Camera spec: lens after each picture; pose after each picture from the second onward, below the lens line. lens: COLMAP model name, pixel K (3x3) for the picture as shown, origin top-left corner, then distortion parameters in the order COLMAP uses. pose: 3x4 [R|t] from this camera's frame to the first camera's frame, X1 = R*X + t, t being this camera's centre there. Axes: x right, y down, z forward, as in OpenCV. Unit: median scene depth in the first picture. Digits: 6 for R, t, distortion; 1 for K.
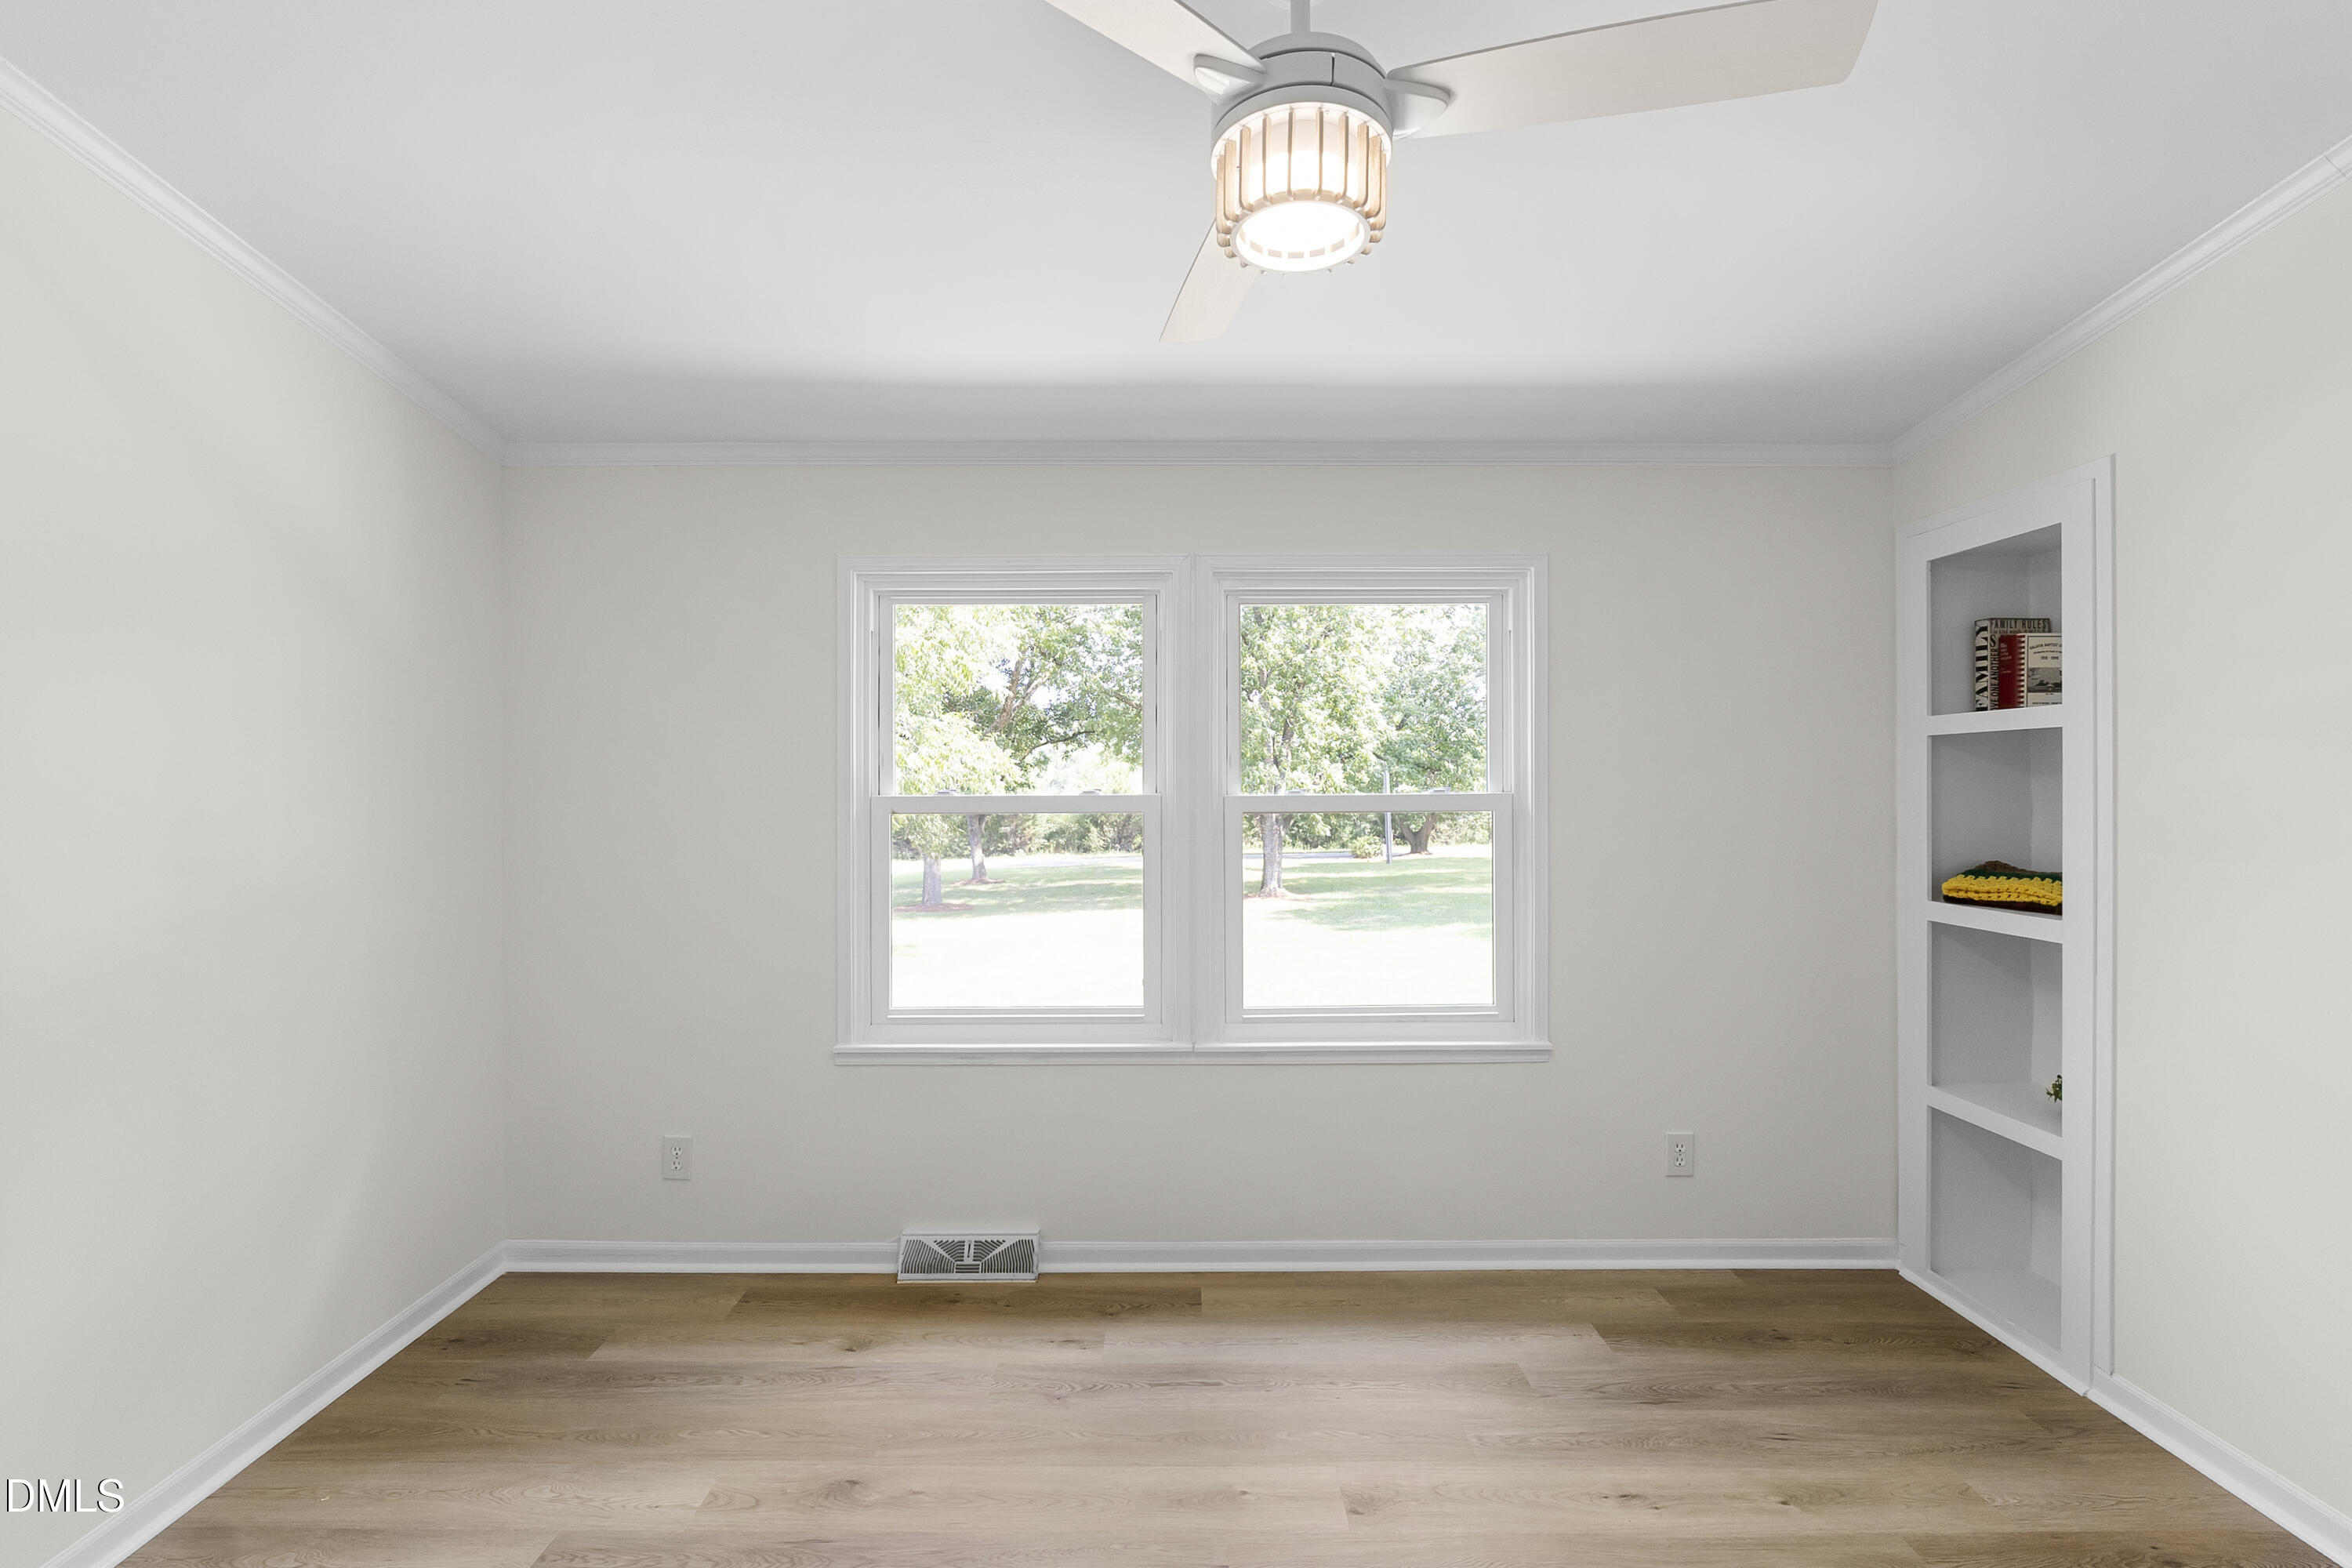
lens RADIAL K [[1048.3, 0, 1173.7], [0, 1048.3, 772.0], [0, 0, 1]] dist [-0.001585, -0.000276]
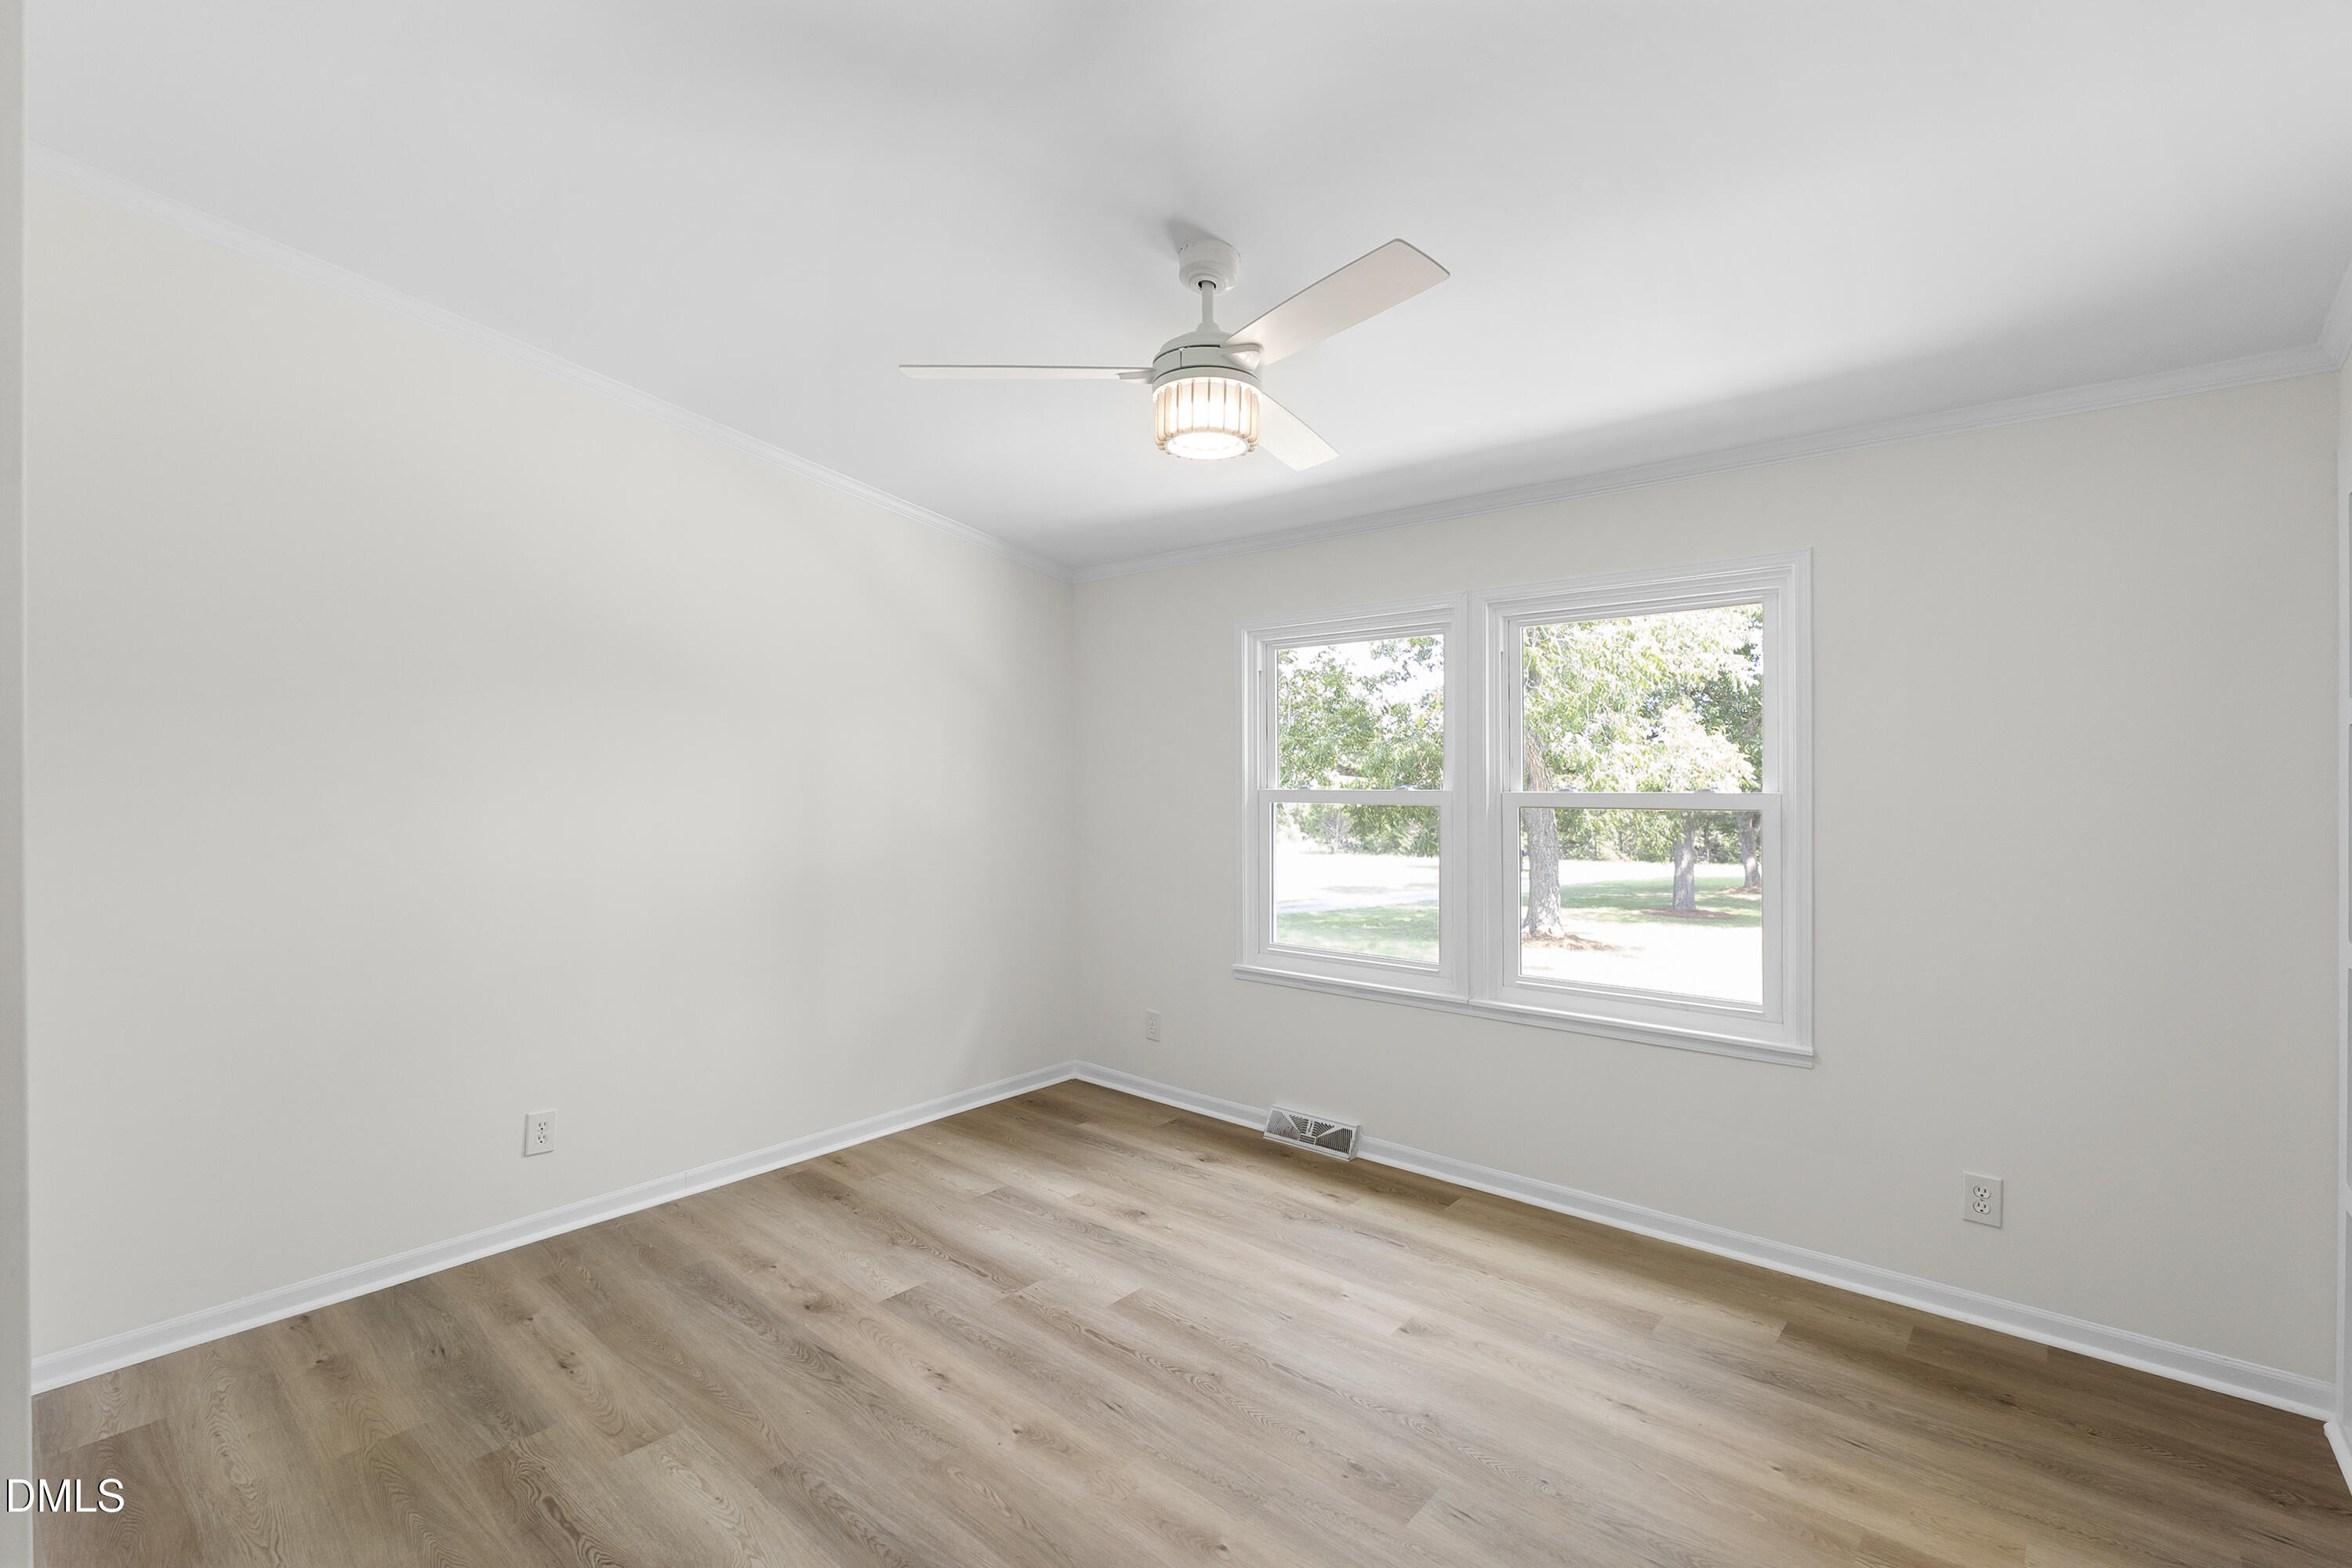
lens RADIAL K [[1048.3, 0, 1173.7], [0, 1048.3, 772.0], [0, 0, 1]] dist [-0.001585, -0.000276]
pose [[0.752318, 0.000047, -0.658800, 0.590875], [-0.000134, 1.000000, -0.000081, 0.000404], [0.658800, 0.000149, 0.752318, -0.135025]]
